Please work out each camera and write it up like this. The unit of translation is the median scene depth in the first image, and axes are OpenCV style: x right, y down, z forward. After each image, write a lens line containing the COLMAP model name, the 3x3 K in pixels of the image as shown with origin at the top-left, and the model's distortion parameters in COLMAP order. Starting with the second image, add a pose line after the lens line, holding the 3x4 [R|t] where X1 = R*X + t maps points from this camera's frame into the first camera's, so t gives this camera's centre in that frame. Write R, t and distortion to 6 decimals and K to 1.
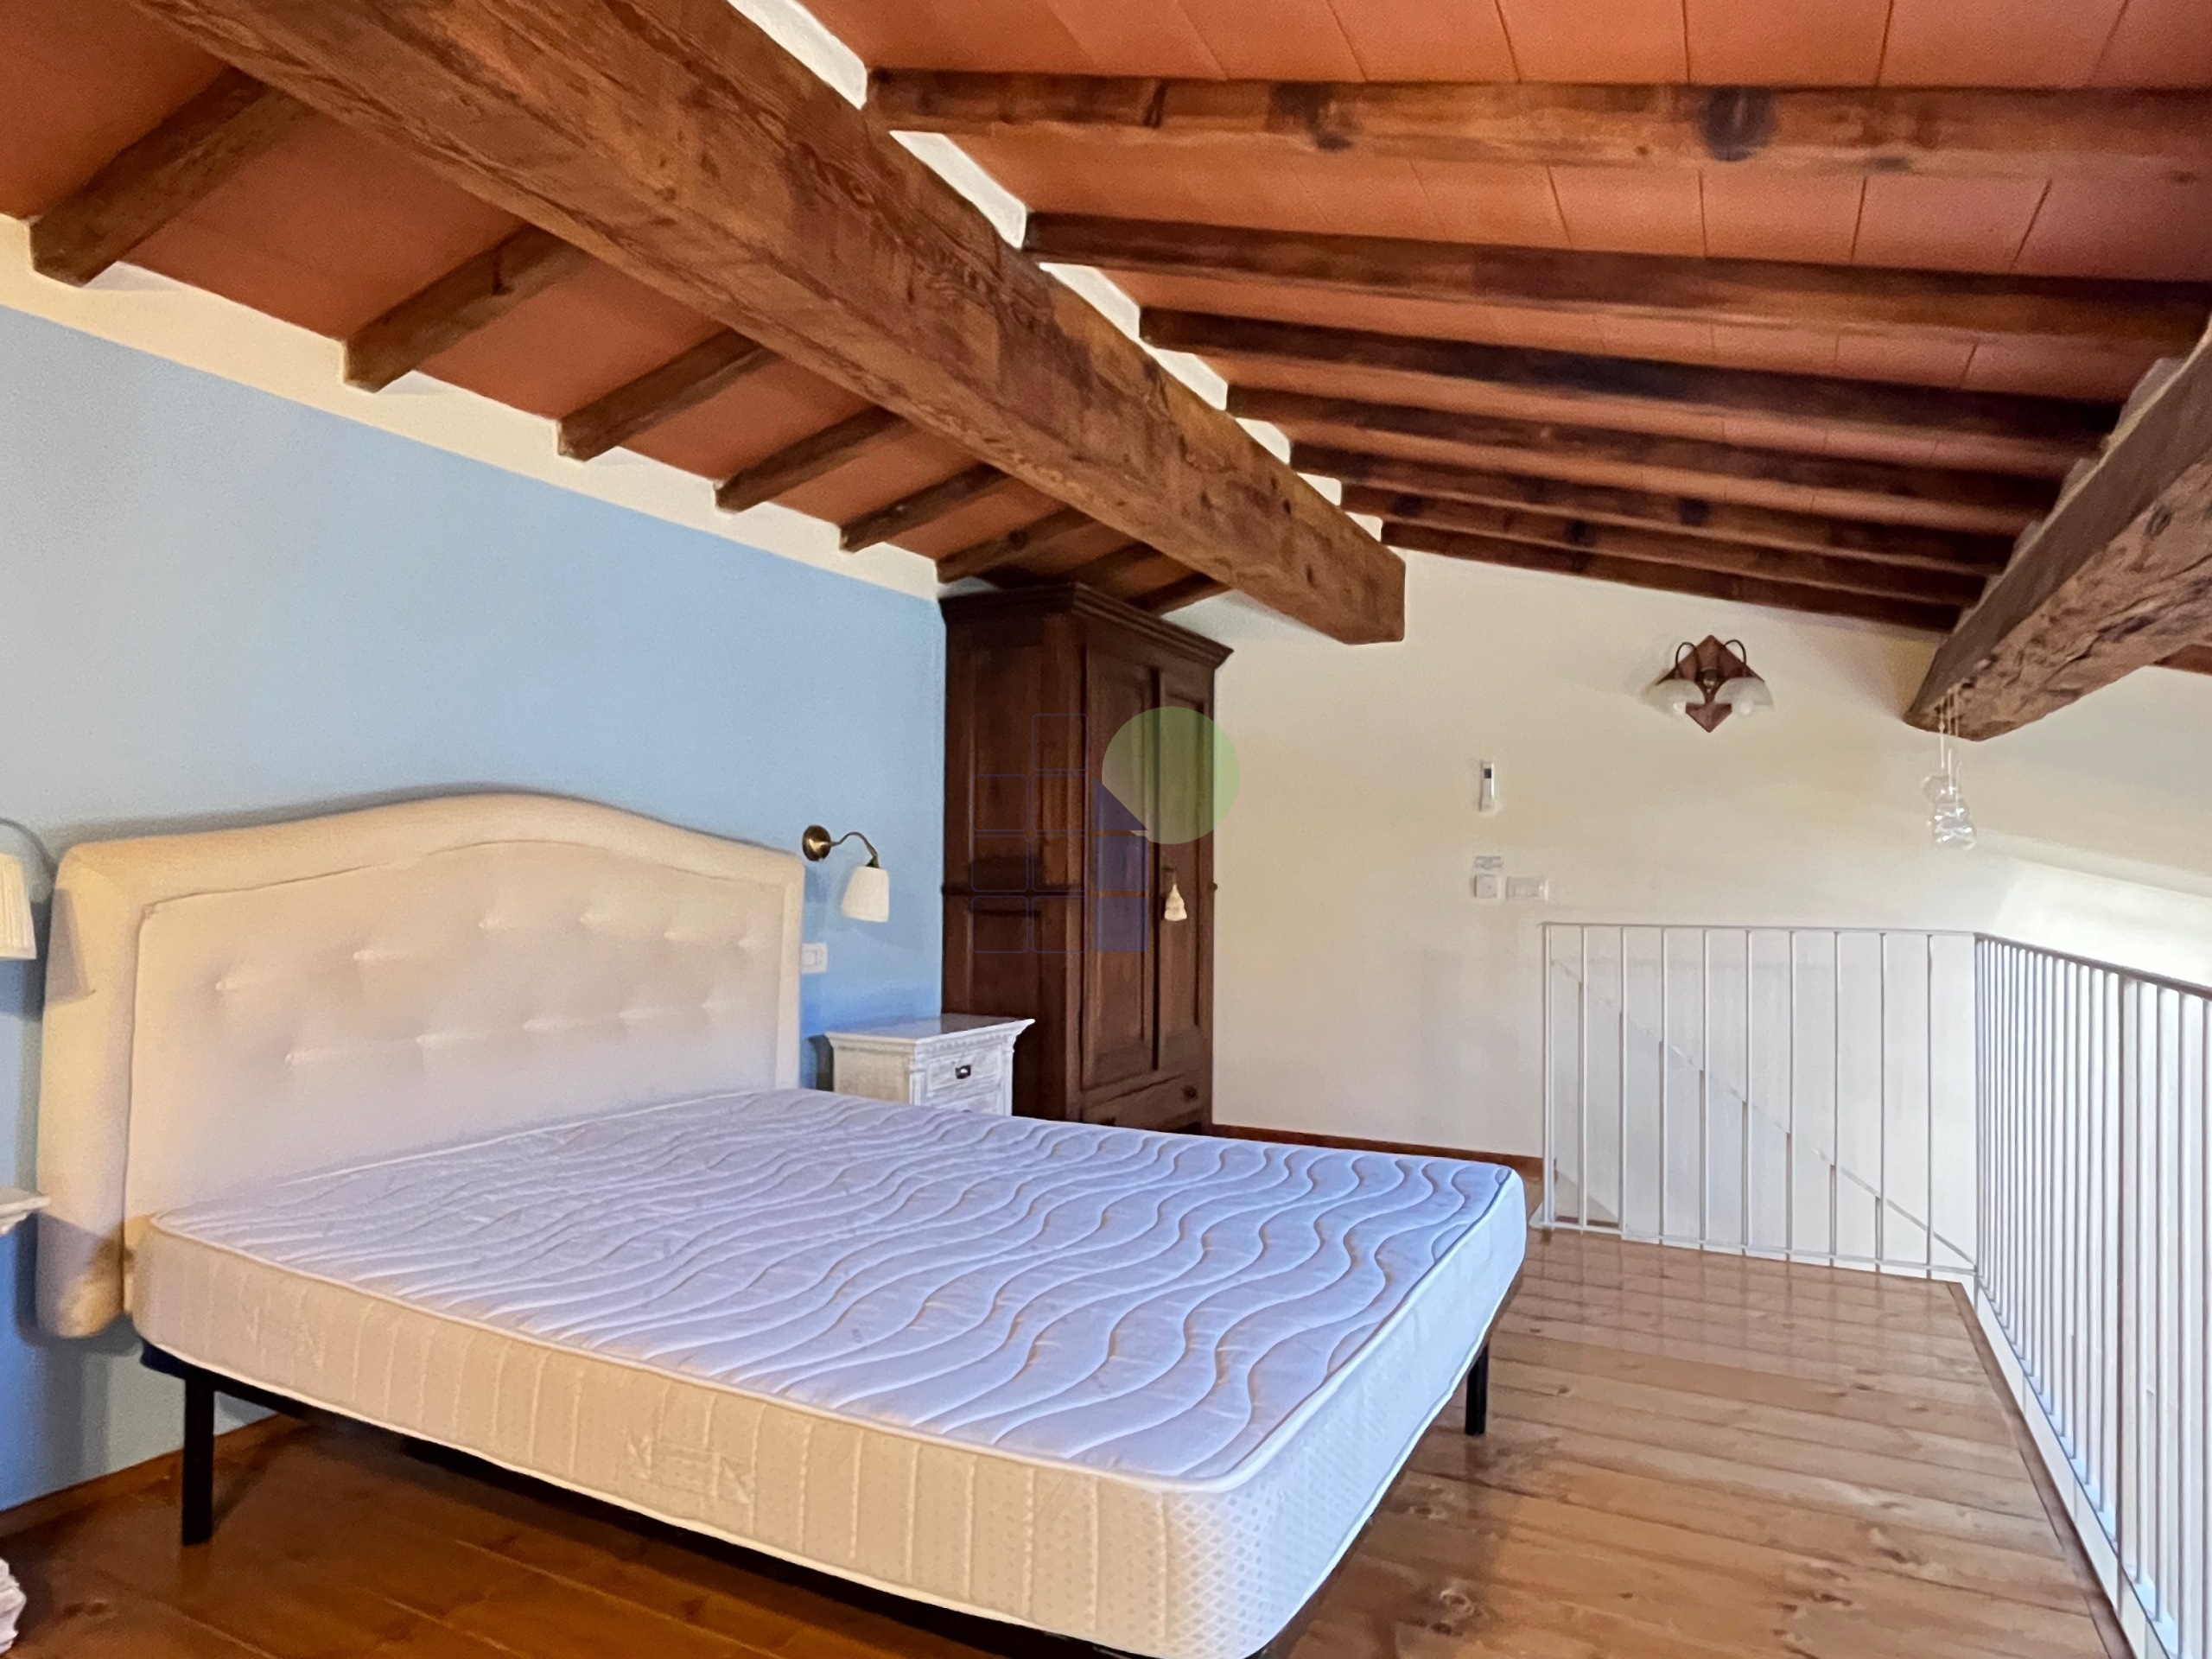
lens RADIAL K [[1320.3, 0, 1103.2], [0, 1320.3, 865.3], [0, 0, 1]] dist [0.000498, 0.000019]
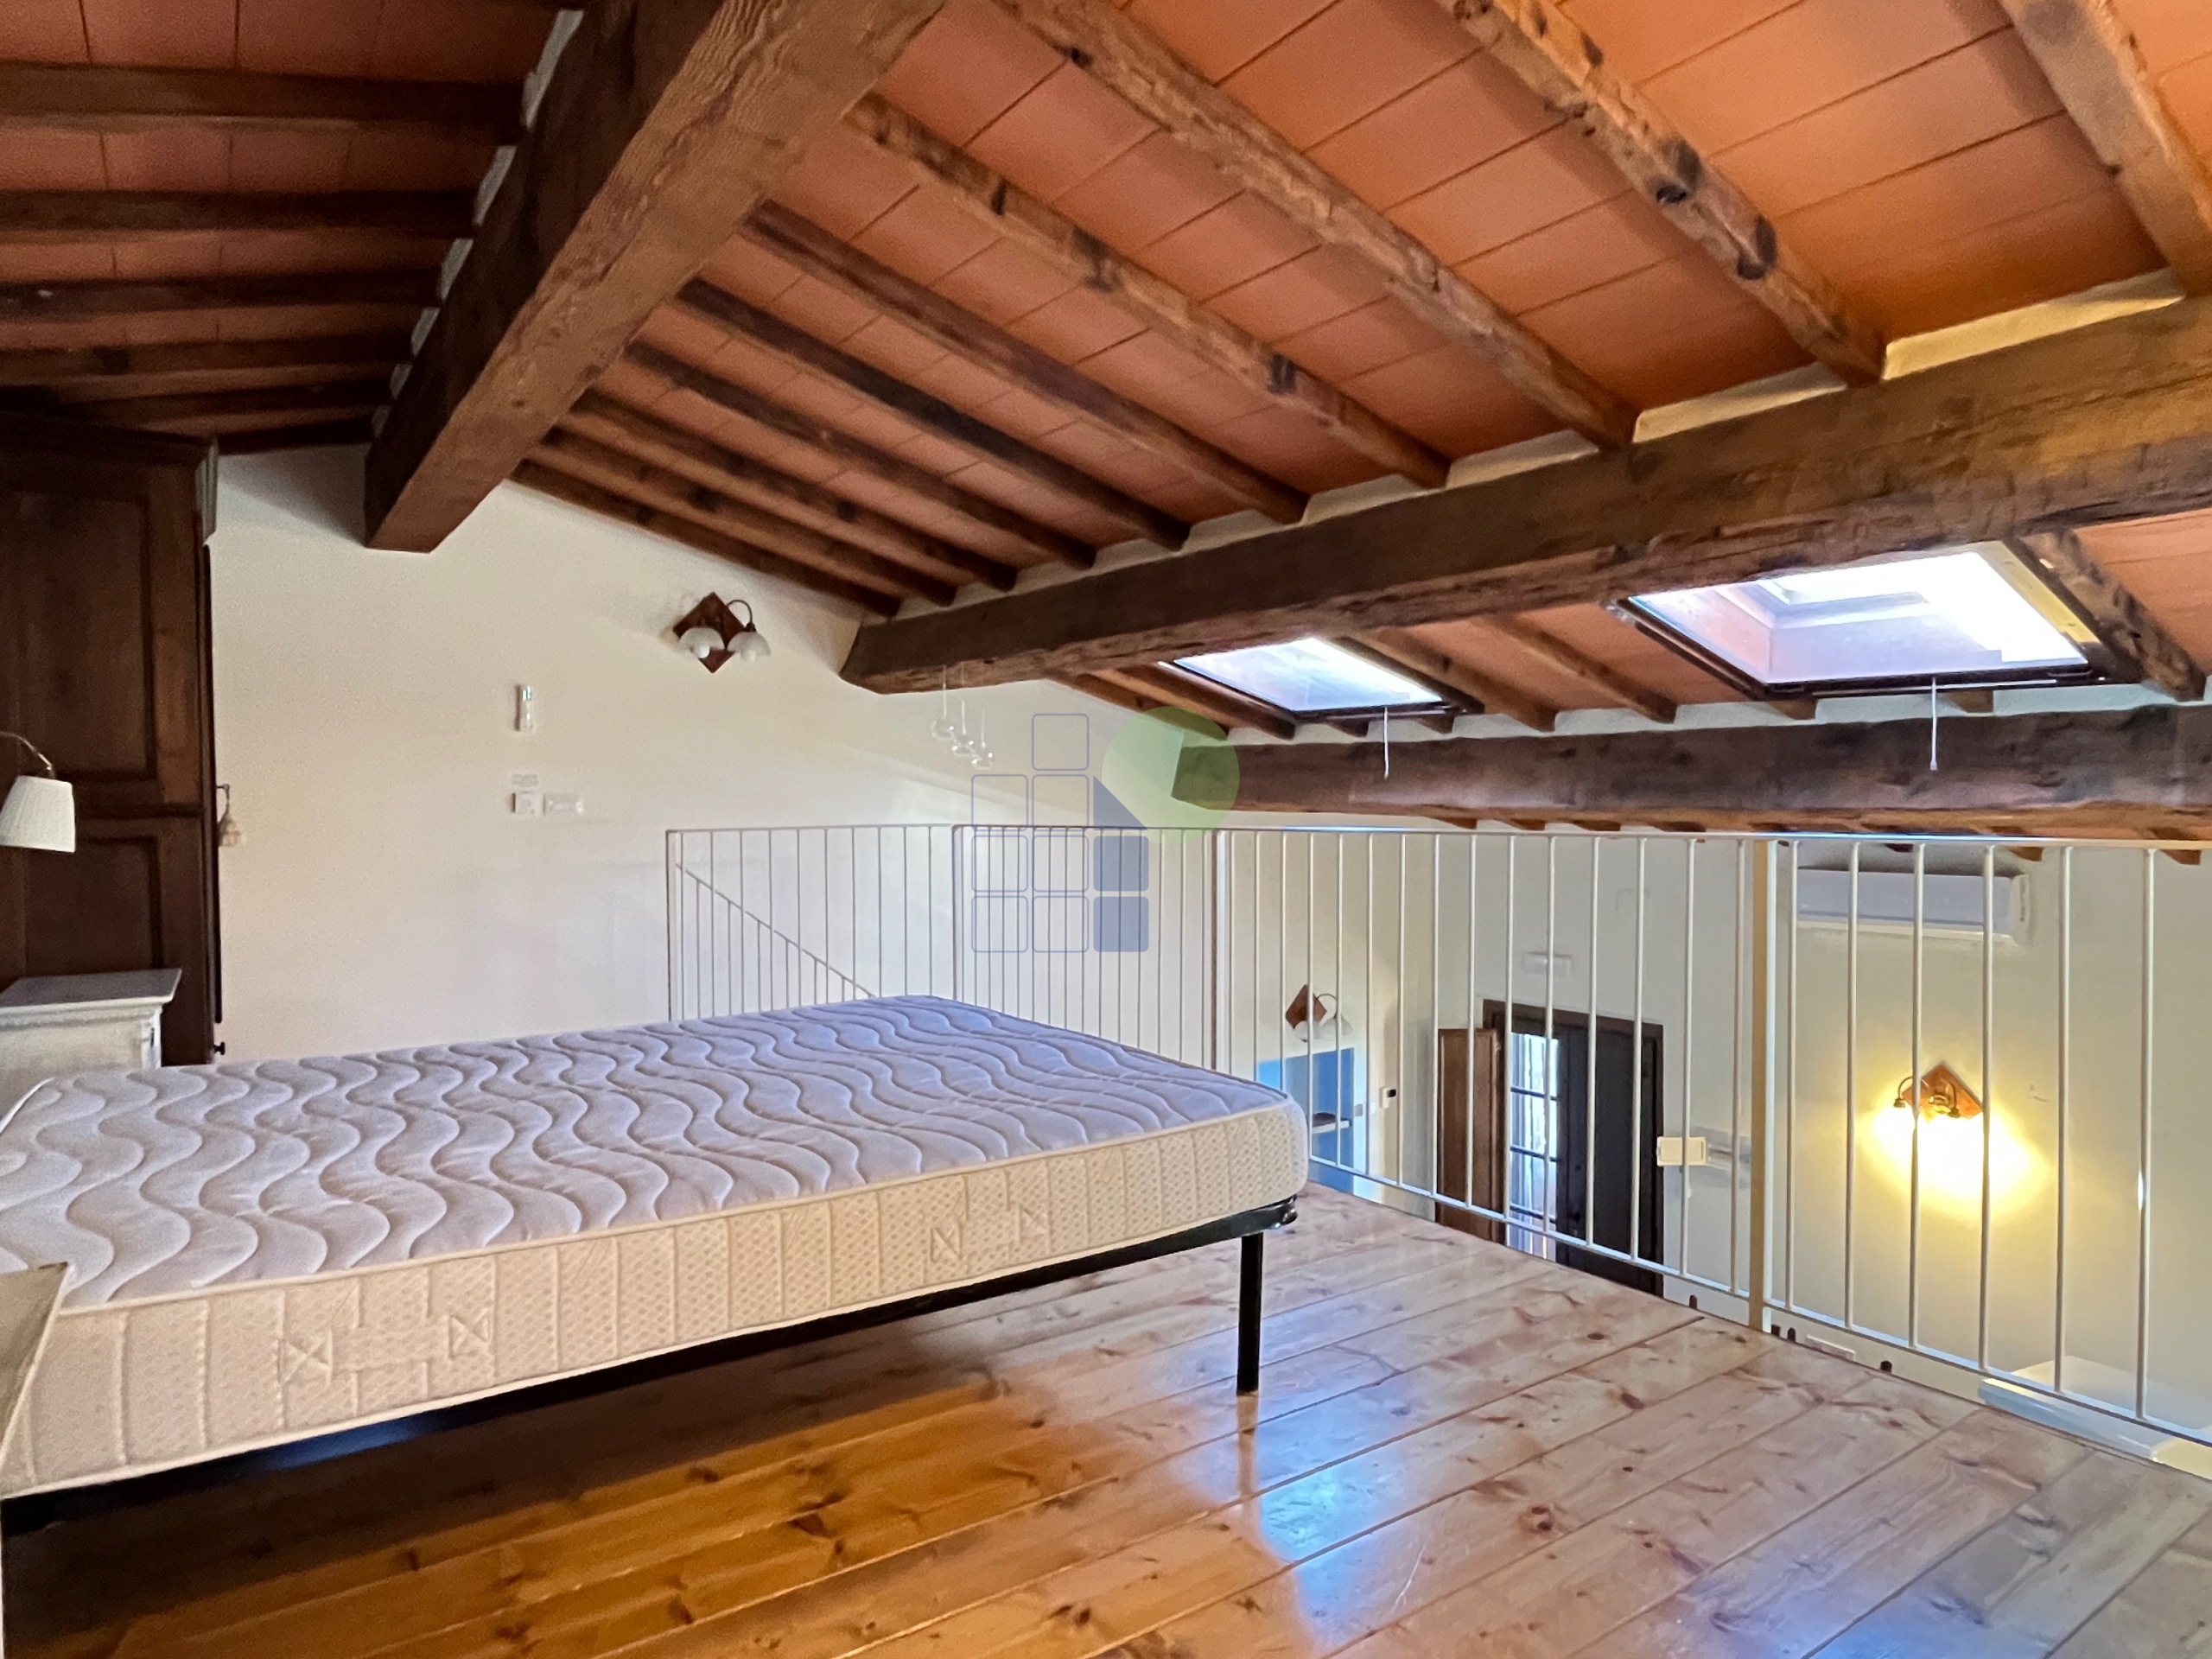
lens RADIAL K [[1310.7, 0, 1106.0], [0, 1310.7, 829.5], [0, 0, 1]] dist [-0.001956, -0.001137]
pose [[0.473464, -0.030889, 0.880272, -0.492664], [0.009724, 0.999507, 0.029843, 0.012421], [-0.880760, -0.005569, 0.473531, 0.121670]]
